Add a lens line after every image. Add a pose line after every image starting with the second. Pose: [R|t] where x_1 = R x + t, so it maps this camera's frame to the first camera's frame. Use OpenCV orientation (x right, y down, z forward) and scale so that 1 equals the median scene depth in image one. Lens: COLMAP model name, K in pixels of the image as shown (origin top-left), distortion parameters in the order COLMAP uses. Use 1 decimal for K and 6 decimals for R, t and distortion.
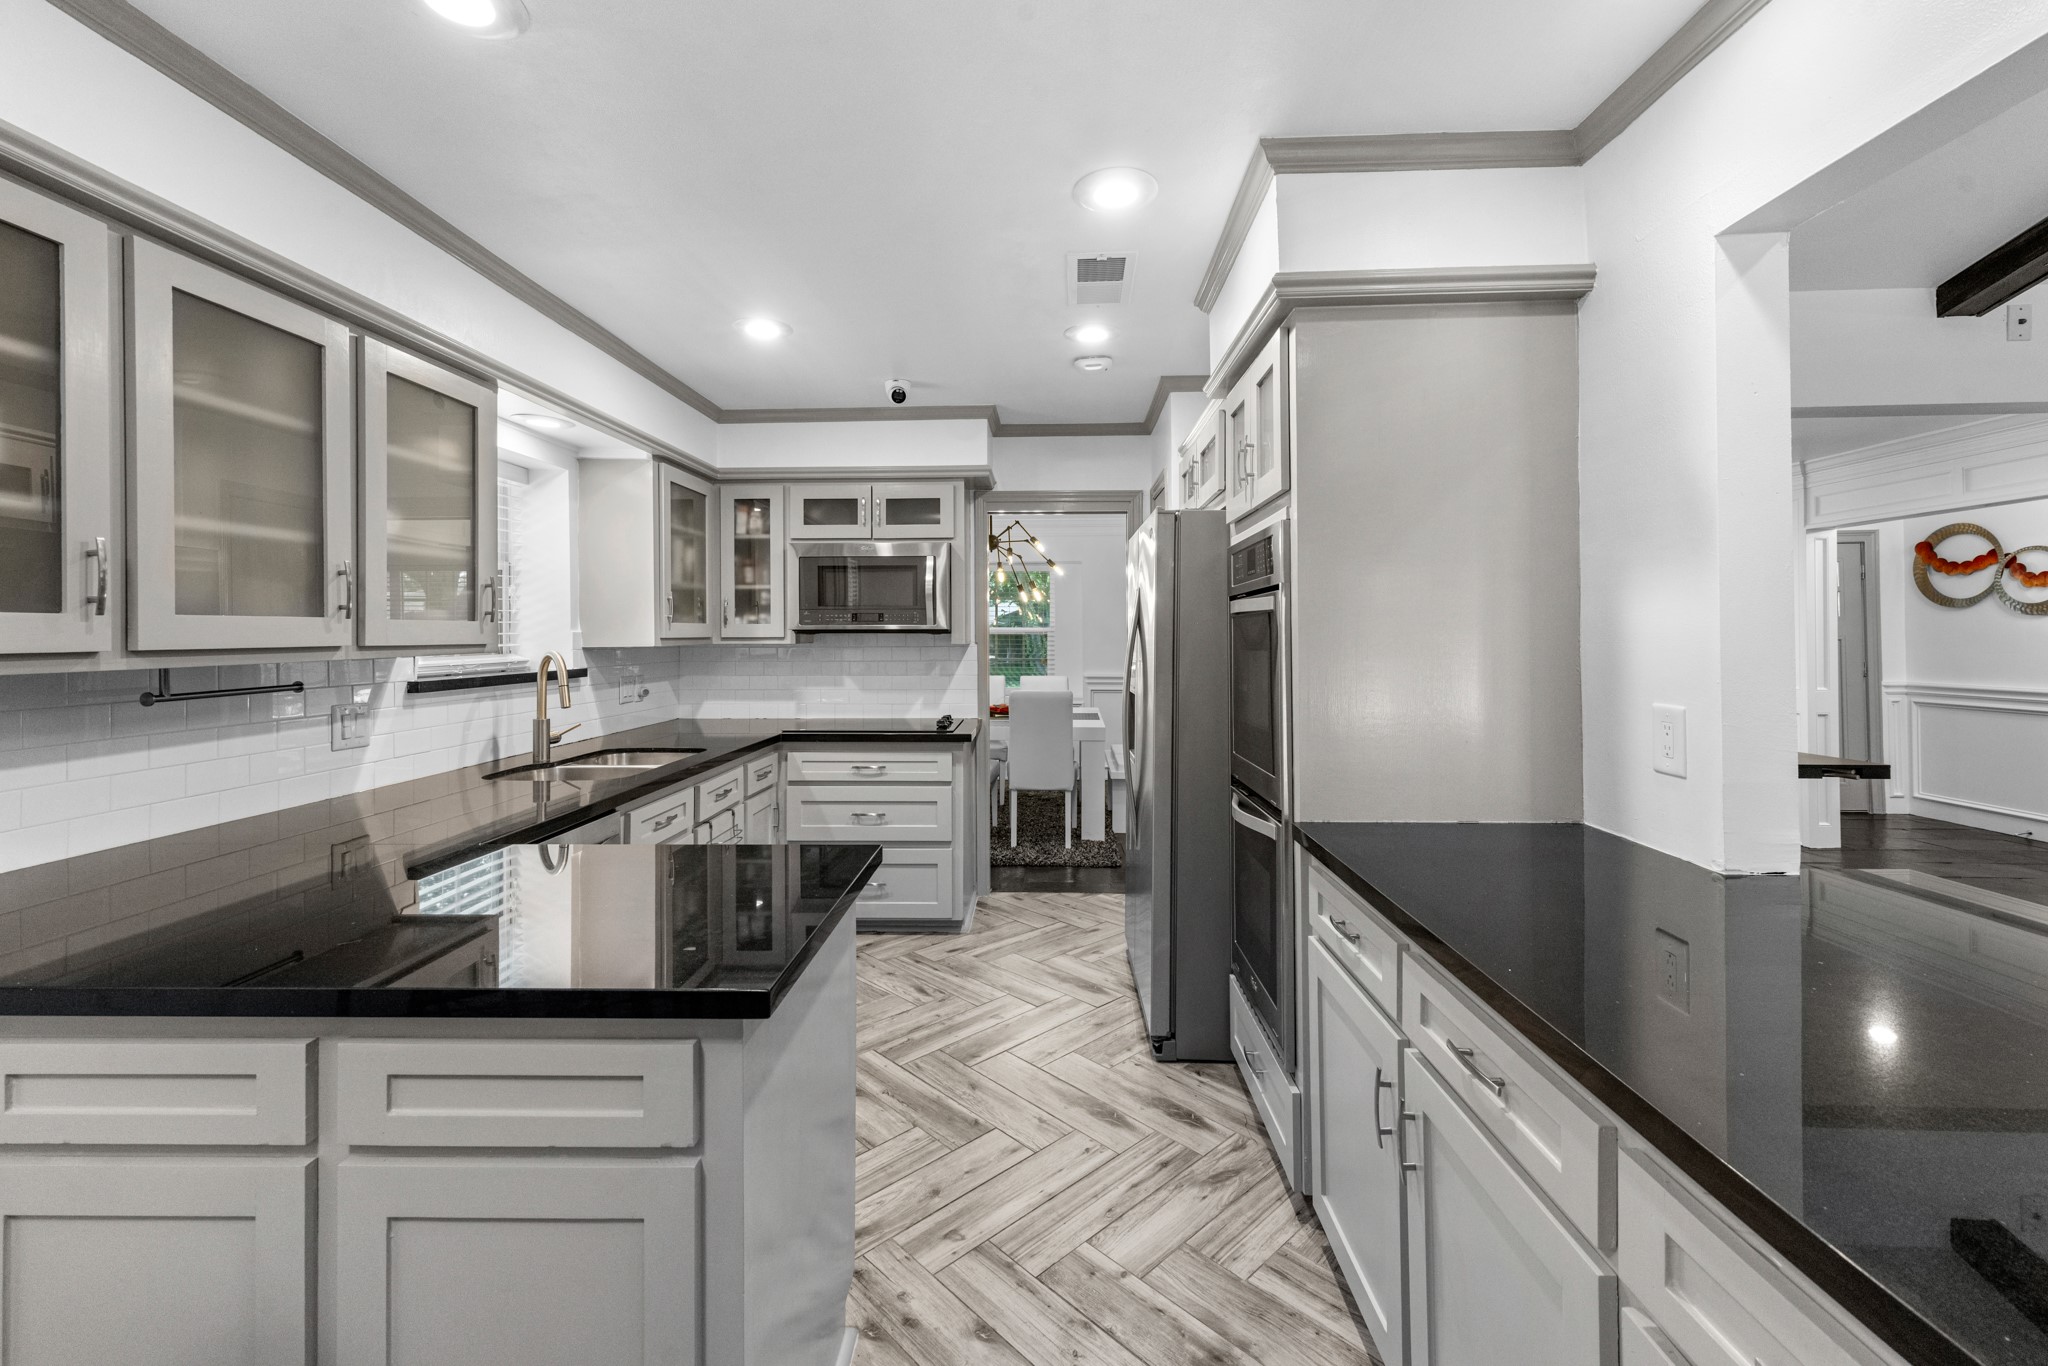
lens RADIAL K [[850.9, 0, 1010.8], [0, 850.9, 622.5], [0, 0, 1]] dist [0.002727, 0.000325]
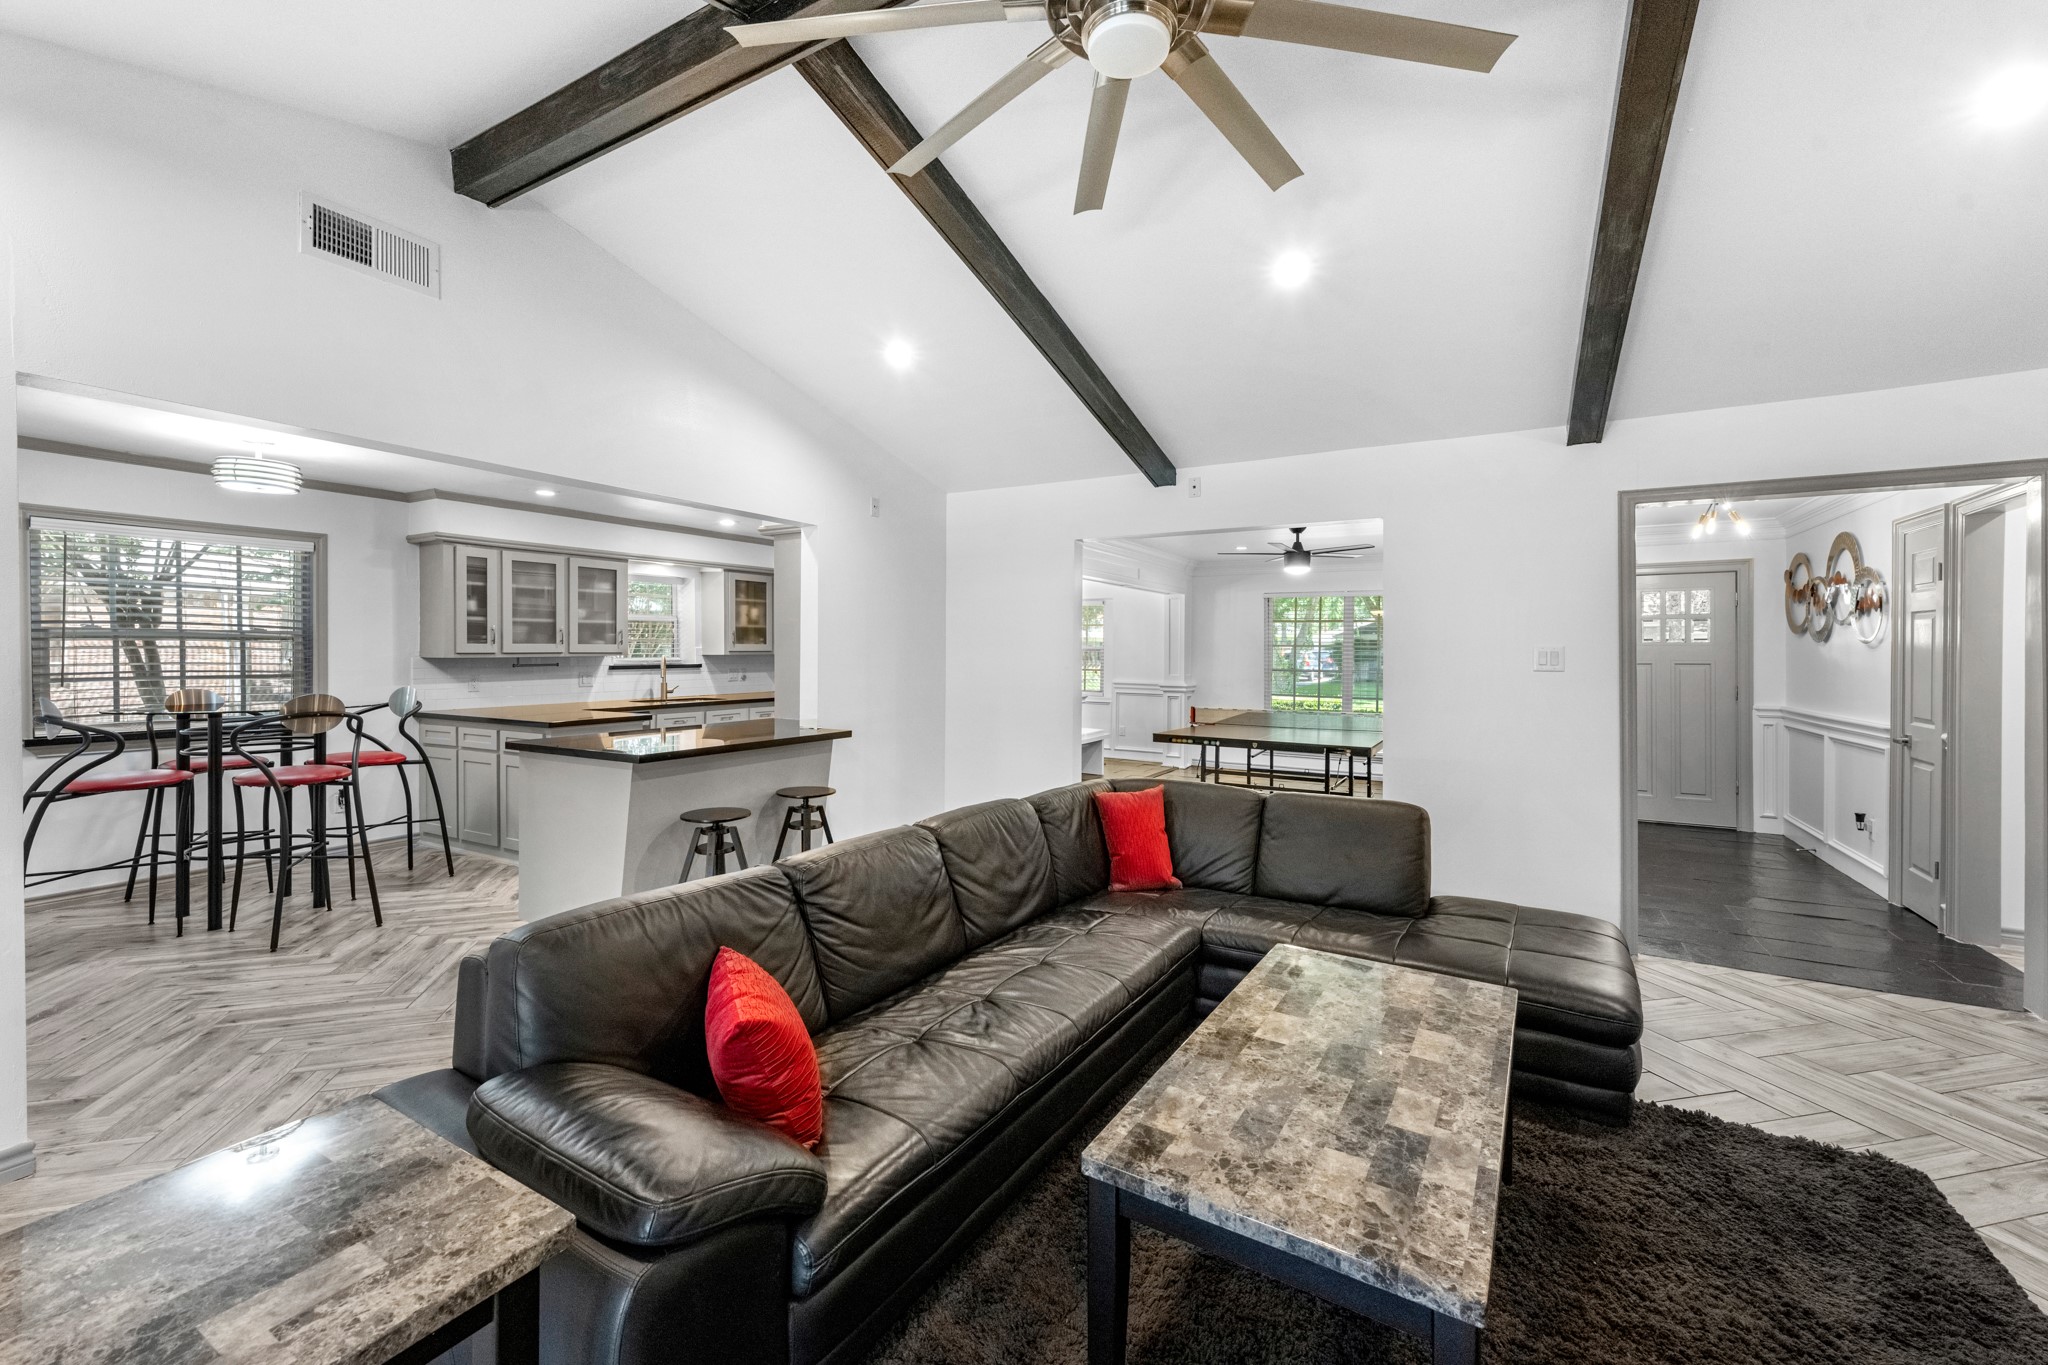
lens RADIAL K [[850.0, 0, 1016.1], [0, 850.0, 649.5], [0, 0, 1]] dist [0.003570, 0.000060]
pose [[0.882355, 0.009174, -0.470495, 1.523775], [-0.002322, 0.999883, 0.015142, -0.025257], [0.470579, -0.012269, 0.882273, -0.715308]]
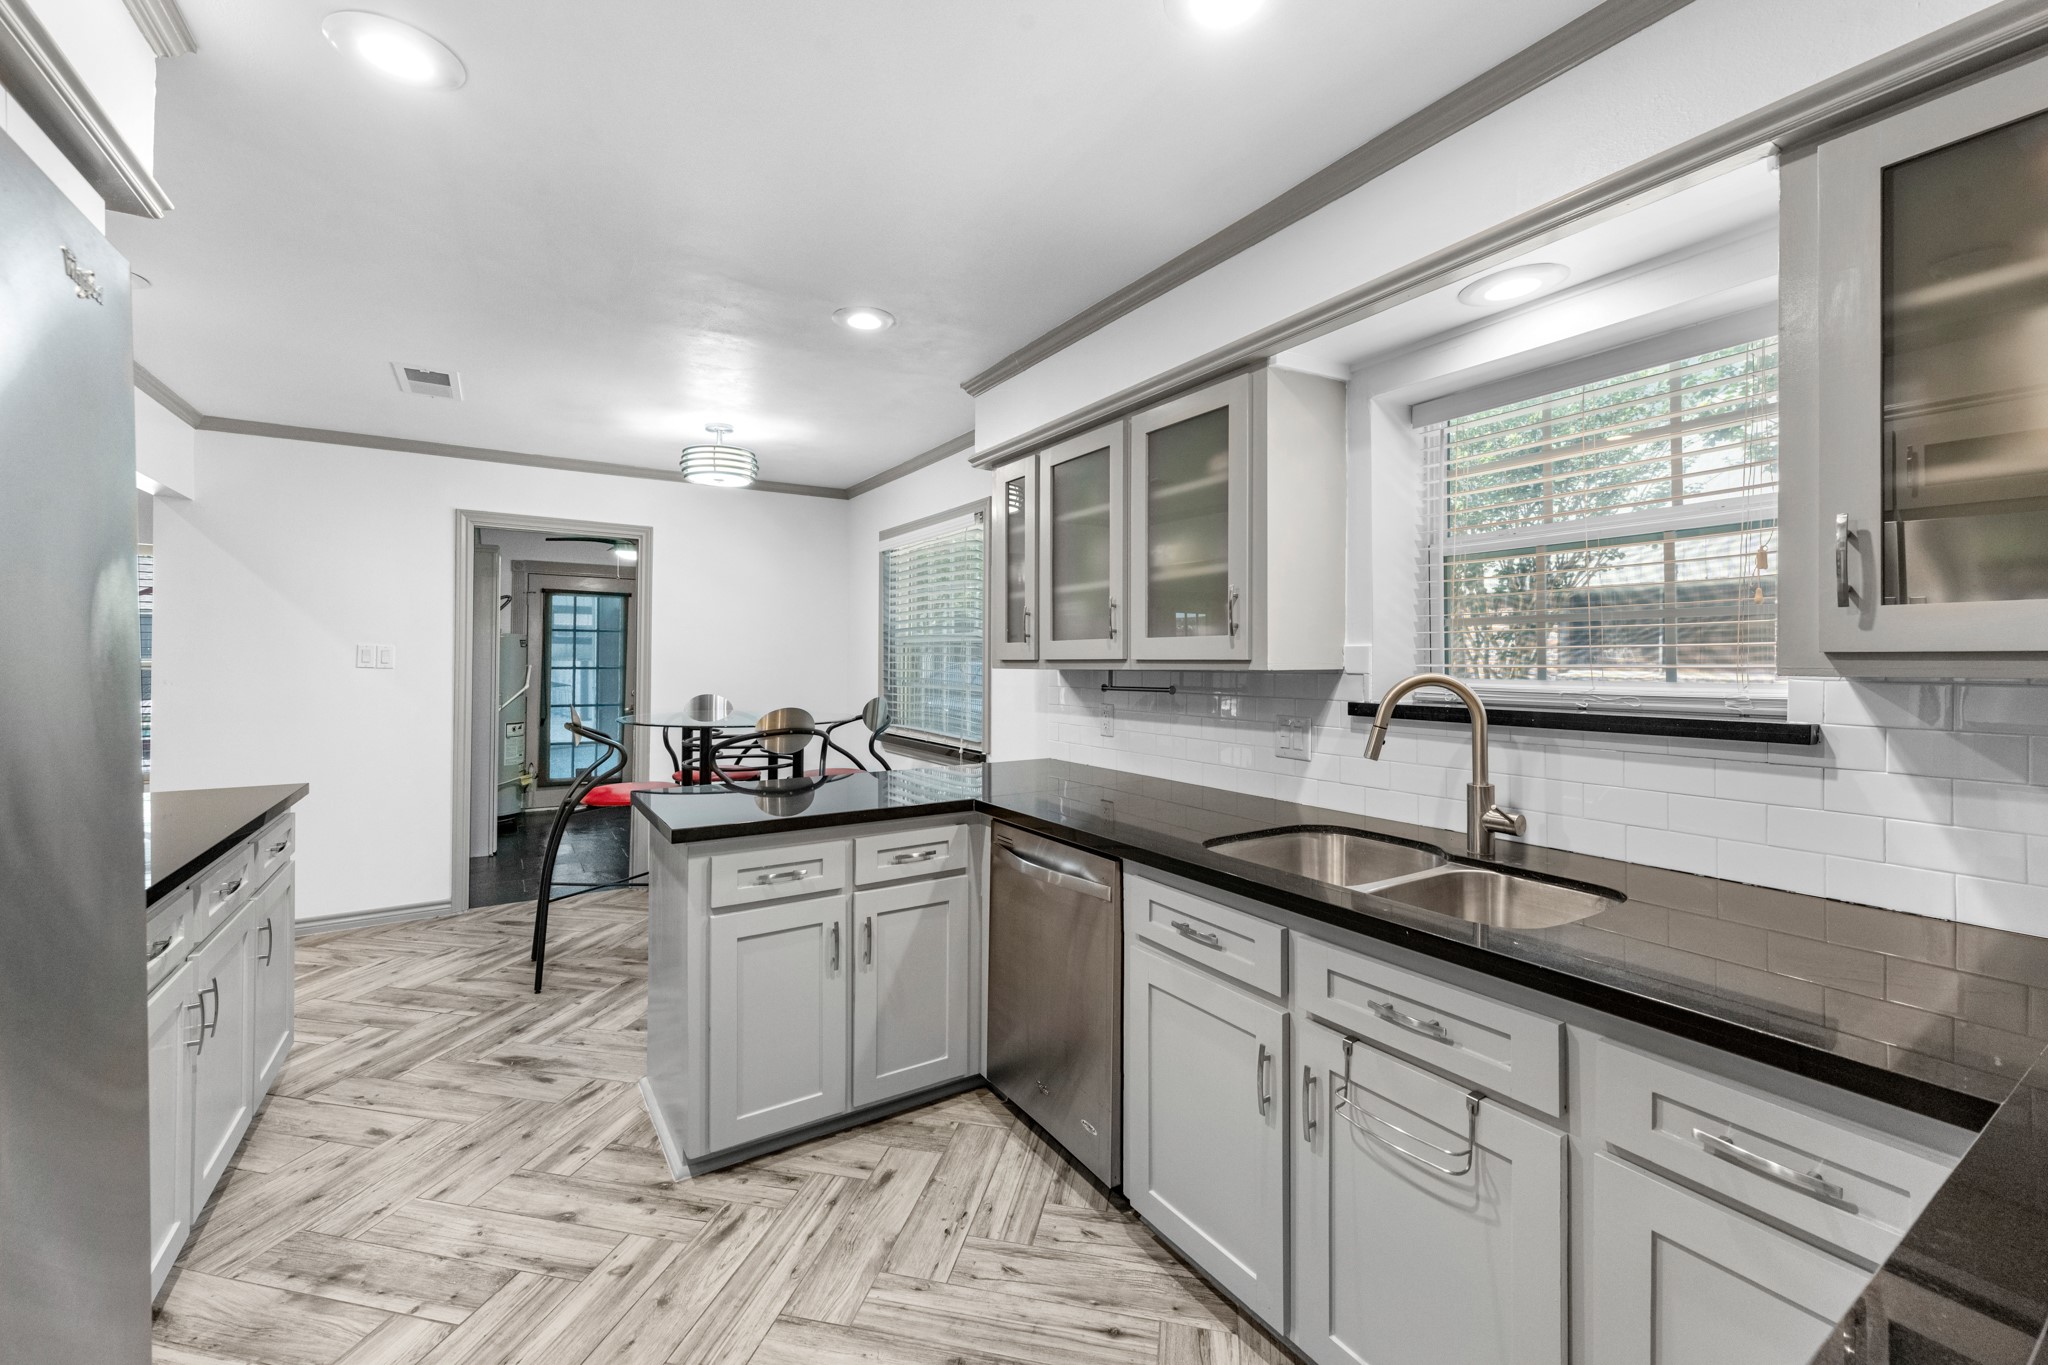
lens RADIAL K [[835.0, 0, 1022.4], [0, 835.0, 658.0], [0, 0, 1]] dist [0.001241, 0.000134]
pose [[-0.822323, 0.004207, -0.569005, 0.060886], [0.011693, 0.999886, -0.009507, 0.023394], [0.568900, -0.014471, -0.822279, 1.296349]]
